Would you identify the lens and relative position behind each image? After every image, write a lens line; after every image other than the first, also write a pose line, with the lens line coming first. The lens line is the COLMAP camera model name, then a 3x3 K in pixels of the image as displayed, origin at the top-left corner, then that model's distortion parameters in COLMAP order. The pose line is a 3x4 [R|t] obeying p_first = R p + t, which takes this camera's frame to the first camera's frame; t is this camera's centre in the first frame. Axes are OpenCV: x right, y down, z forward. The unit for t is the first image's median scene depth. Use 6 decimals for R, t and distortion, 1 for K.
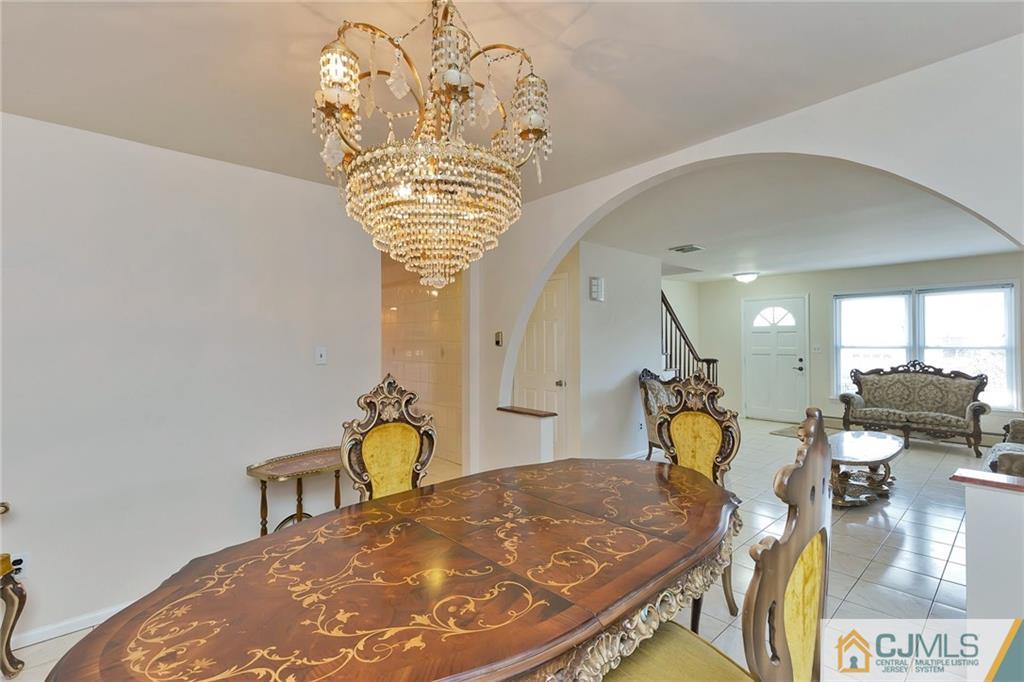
lens RADIAL K [[466.2, 0, 517.8], [0, 466.2, 344.1], [0, 0, 1]] dist [0.005106, -0.000696]
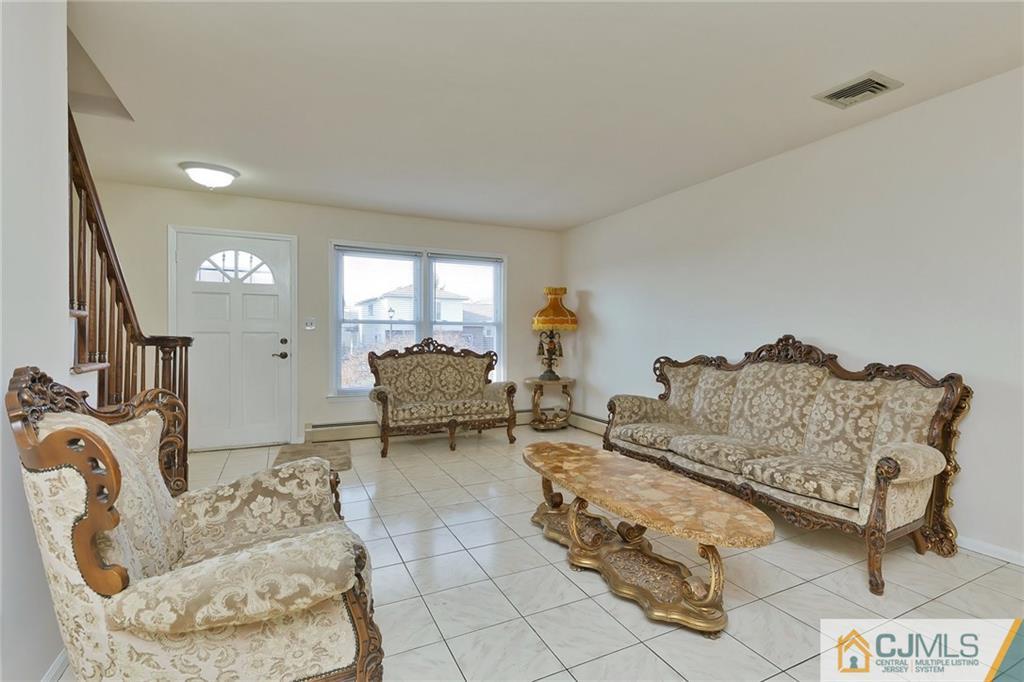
lens RADIAL K [[466.2, 0, 517.0], [0, 466.2, 334.2], [0, 0, 1]] dist [0.005106, -0.000696]
pose [[0.259633, 0.008061, 0.965674, 0.099126], [-0.005971, 0.999959, -0.006742, 0.032276], [-0.965689, -0.004015, 0.259671, 0.638494]]
